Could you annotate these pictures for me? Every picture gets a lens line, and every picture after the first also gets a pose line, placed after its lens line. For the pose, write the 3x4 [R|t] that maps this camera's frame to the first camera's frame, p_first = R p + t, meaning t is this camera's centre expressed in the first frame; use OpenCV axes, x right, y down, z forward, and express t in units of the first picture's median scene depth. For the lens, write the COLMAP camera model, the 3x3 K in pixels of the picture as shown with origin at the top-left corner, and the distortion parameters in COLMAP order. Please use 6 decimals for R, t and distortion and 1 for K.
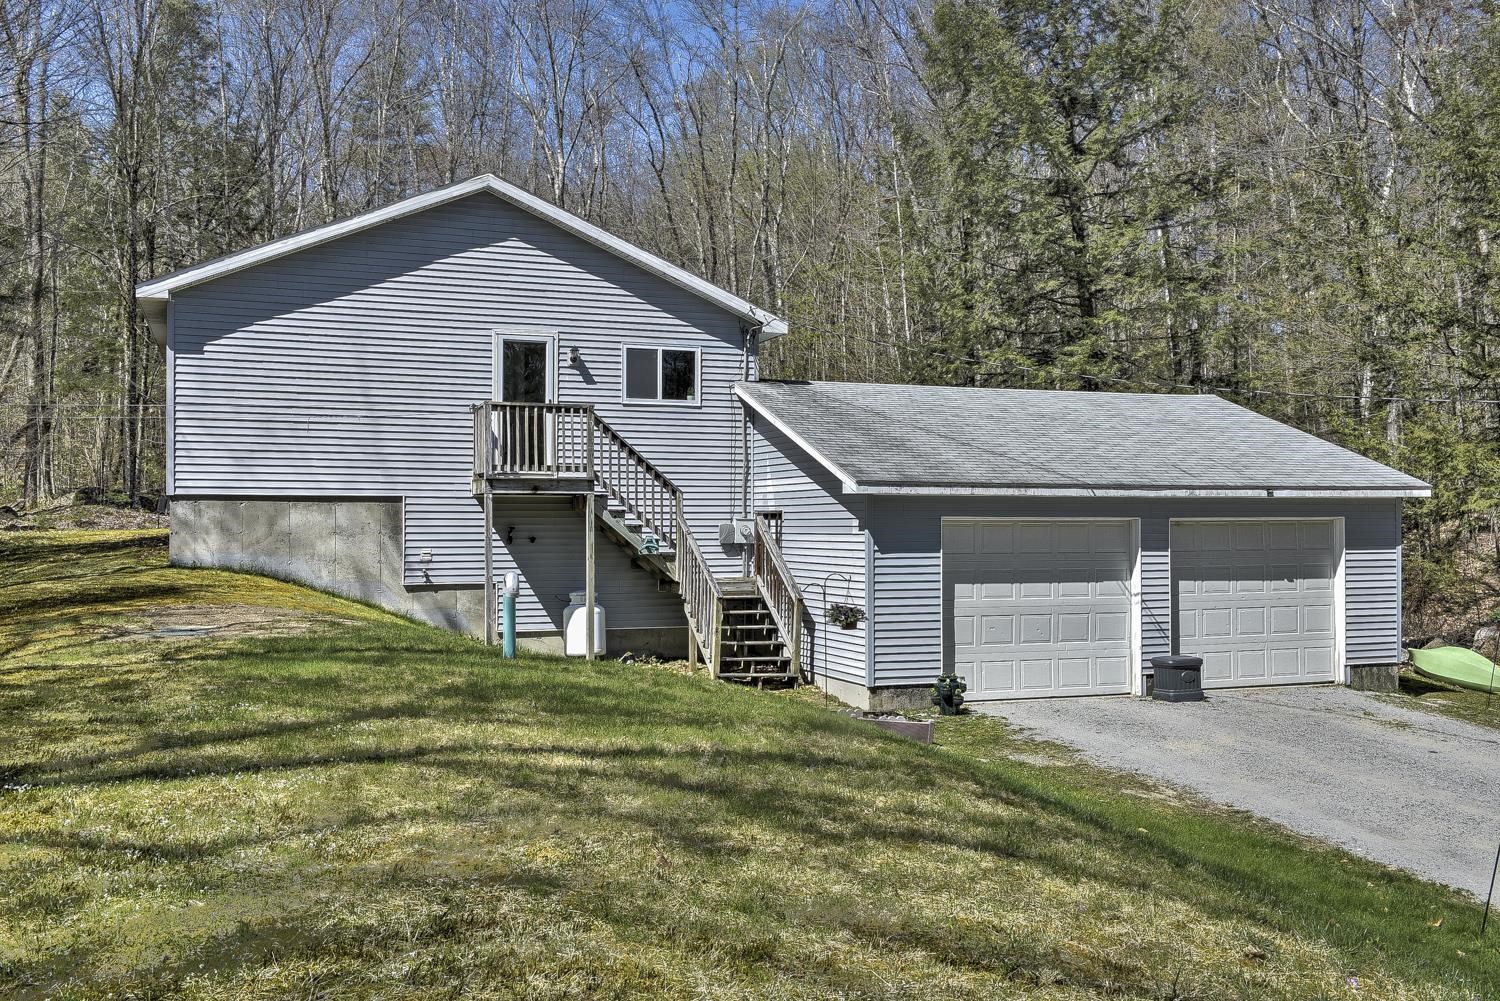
lens RADIAL K [[1405.3, 0, 755.9], [0, 1405.3, 503.1], [0, 0, 1]] dist [0.004775, 0.000000]
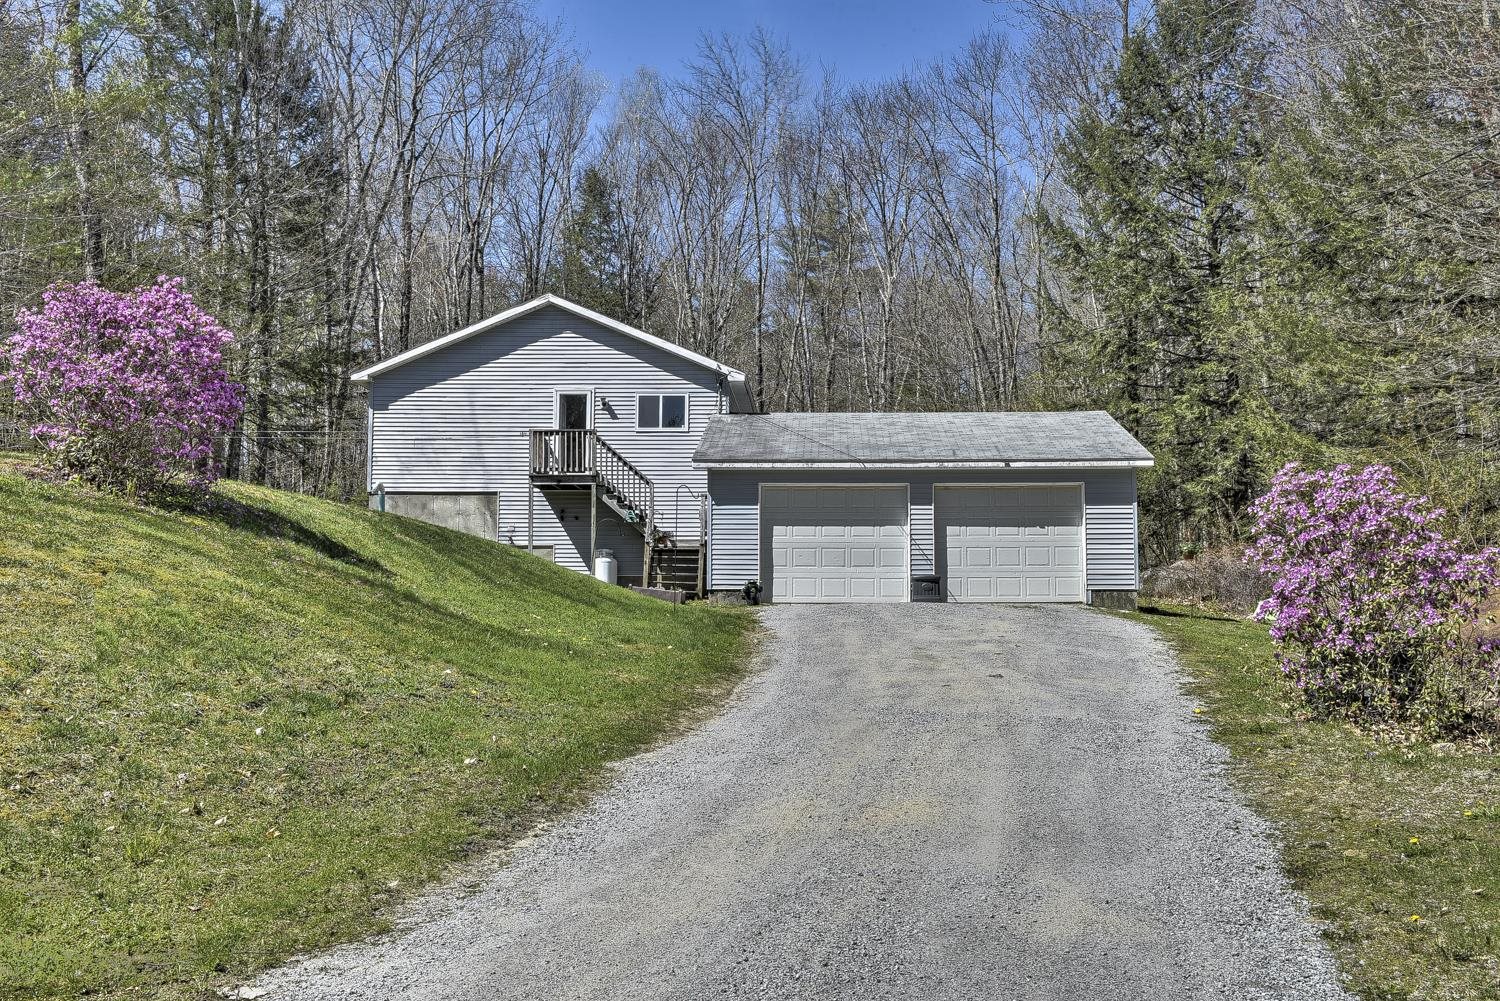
lens RADIAL K [[1405.3, 0, 747.0], [0, 1405.3, 495.0], [0, 0, 1]] dist [0.004775, 0.000000]
pose [[0.926037, -0.035143, -0.375792, 0.630303], [0.001725, 0.996039, -0.088896, 0.144669], [0.377428, 0.081673, 0.922430, -0.400899]]
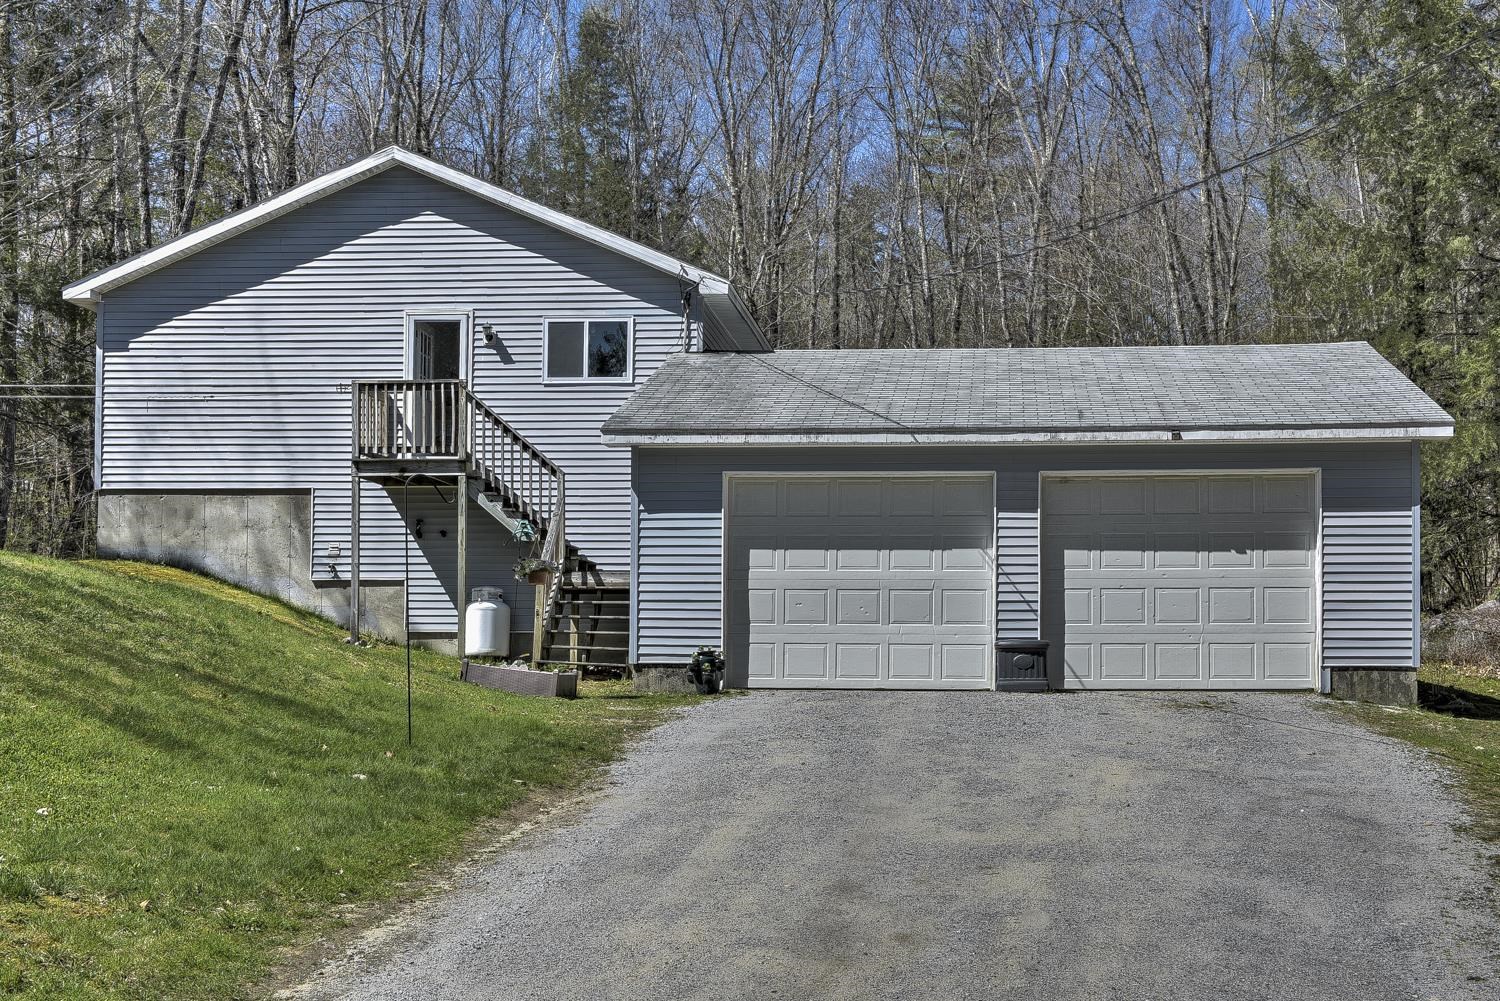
lens RADIAL K [[1900.7, 0, 765.1], [0, 1900.7, 615.6], [0, 0, 1]] dist [0.010325, 0.000000]
pose [[0.901221, -0.009590, -0.433254, 0.589284], [-0.000801, 0.999717, -0.023793, 0.112479], [0.433359, 0.021790, 0.900958, -0.038352]]
